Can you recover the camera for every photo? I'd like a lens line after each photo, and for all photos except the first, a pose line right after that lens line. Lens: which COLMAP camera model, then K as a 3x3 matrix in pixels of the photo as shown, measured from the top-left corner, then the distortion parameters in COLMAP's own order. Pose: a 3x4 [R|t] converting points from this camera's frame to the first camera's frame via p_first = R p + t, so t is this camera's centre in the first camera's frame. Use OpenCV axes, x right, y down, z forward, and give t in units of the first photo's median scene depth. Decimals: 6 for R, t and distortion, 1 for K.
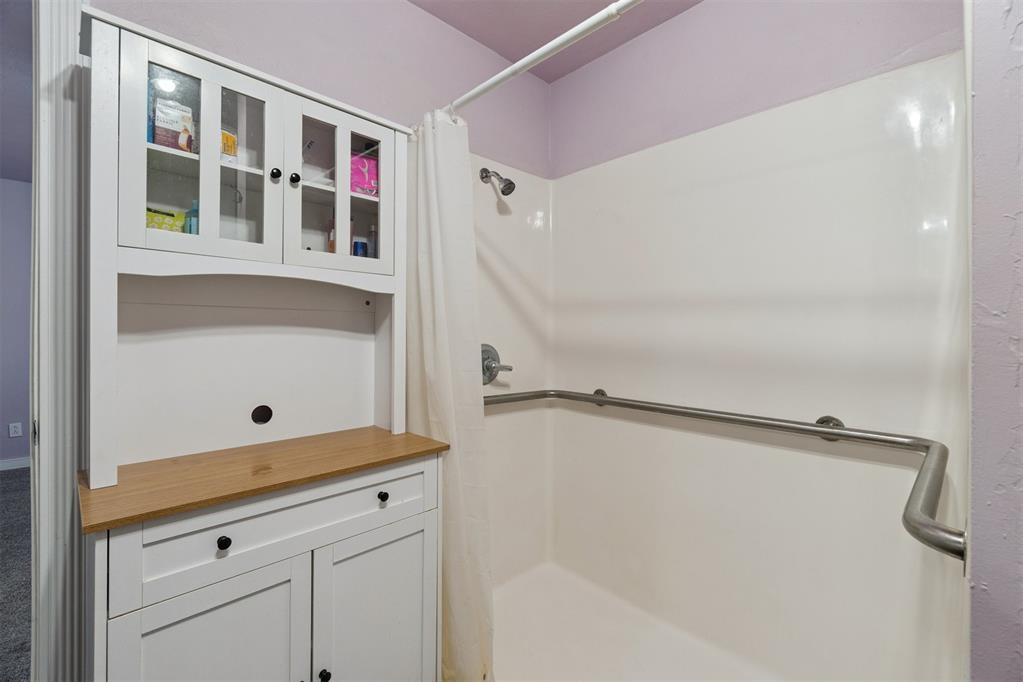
lens RADIAL K [[441.8, 0, 513.3], [0, 441.8, 333.6], [0, 0, 1]] dist [-0.004101, 0.000561]
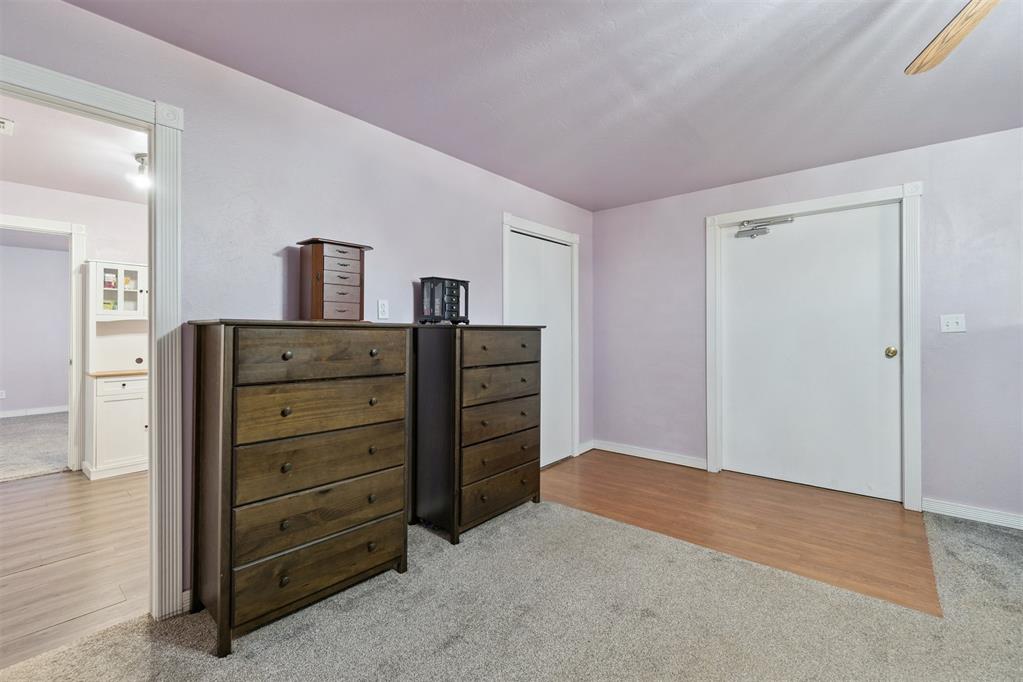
lens RADIAL K [[441.8, 0, 510.9], [0, 441.8, 331.6], [0, 0, 1]] dist [-0.004101, 0.000561]
pose [[0.994513, -0.010062, 0.104133, 1.901666], [0.011222, 0.999881, -0.010557, 0.034906], [-0.104014, 0.011668, 0.994507, -2.630149]]
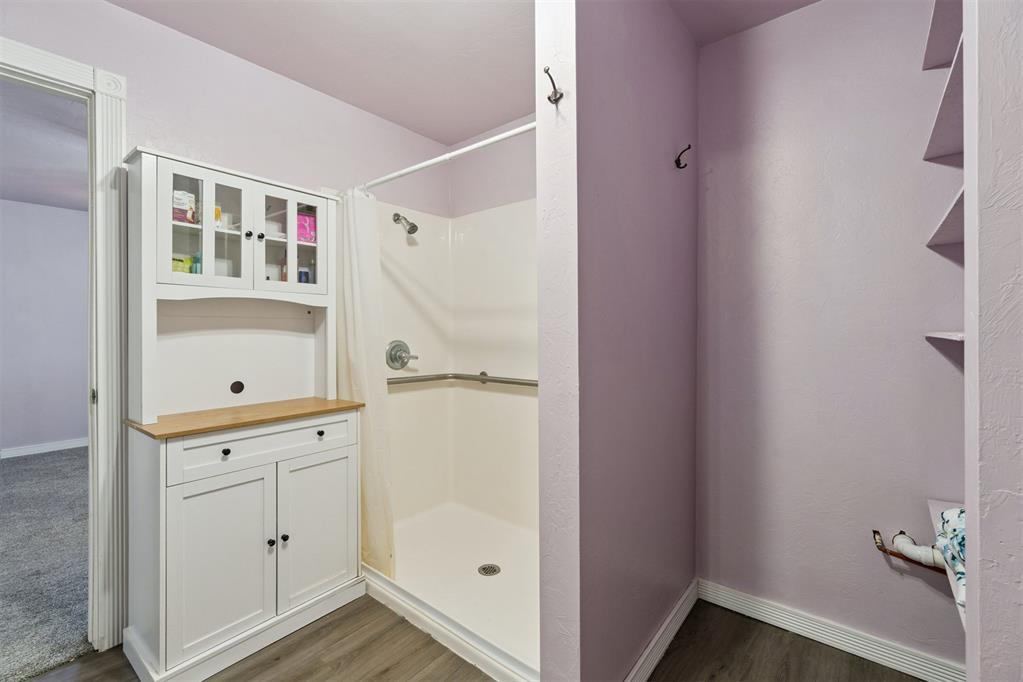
lens RADIAL K [[441.8, 0, 515.8], [0, 441.8, 330.0], [0, 0, 1]] dist [-0.004101, 0.000561]
pose [[0.992055, -0.009242, 0.125468, 0.203127], [0.009905, 0.999940, -0.004658, 0.003473], [-0.125417, 0.005864, 0.992087, -0.657762]]
